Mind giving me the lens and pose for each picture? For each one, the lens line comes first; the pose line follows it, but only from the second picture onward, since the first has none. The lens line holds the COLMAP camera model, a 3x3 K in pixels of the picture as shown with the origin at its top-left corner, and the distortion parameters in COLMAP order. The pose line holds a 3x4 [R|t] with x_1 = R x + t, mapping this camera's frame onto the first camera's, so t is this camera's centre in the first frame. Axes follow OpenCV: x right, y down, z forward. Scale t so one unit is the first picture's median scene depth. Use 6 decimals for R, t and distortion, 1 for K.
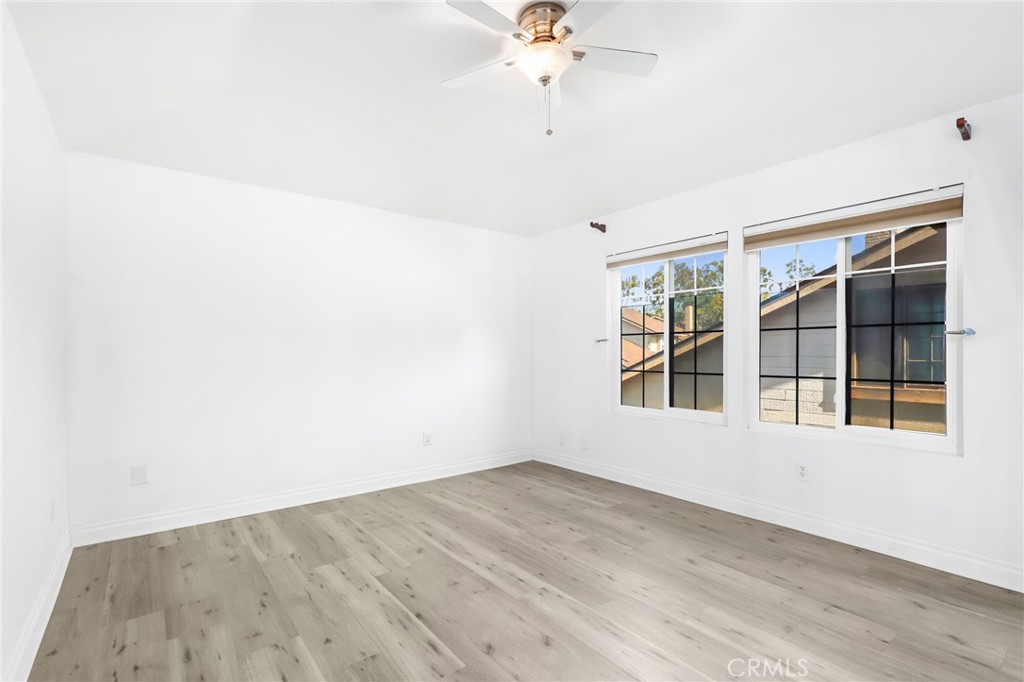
lens RADIAL K [[466.5, 0, 514.3], [0, 466.5, 350.0], [0, 0, 1]] dist [0.000491, 0.000210]
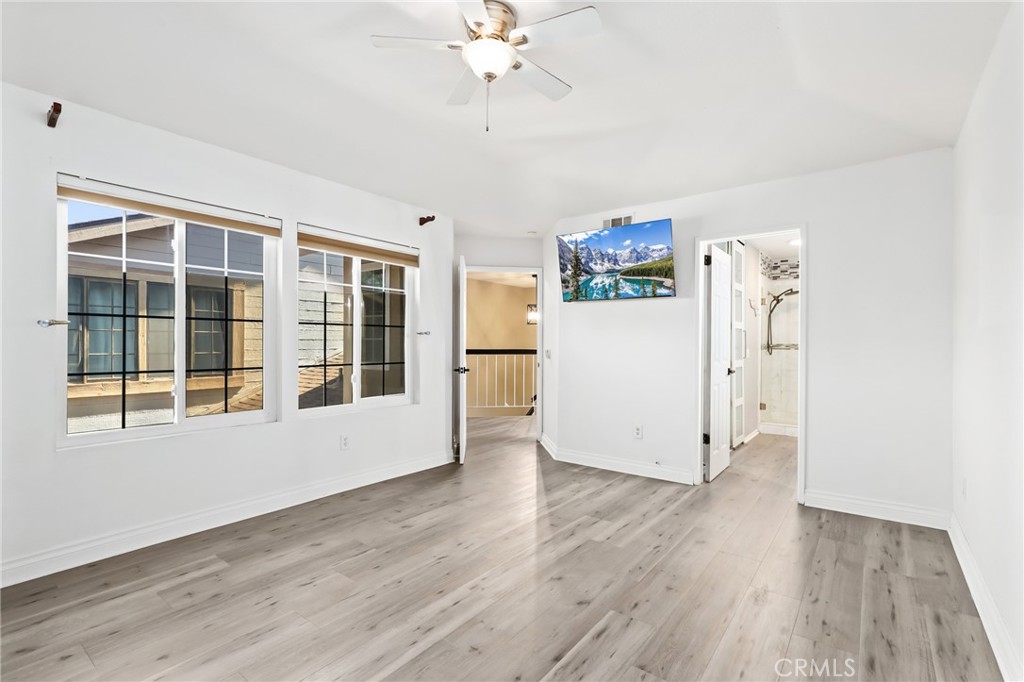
lens RADIAL K [[468.5, 0, 512.0], [0, 468.5, 341.0], [0, 0, 1]] dist [0.004498, 0.000410]
pose [[-0.233797, 0.008710, 0.972246, -0.660298], [-0.003114, 0.999948, -0.009707, 0.006911], [-0.972280, -0.005297, -0.233758, 0.838286]]
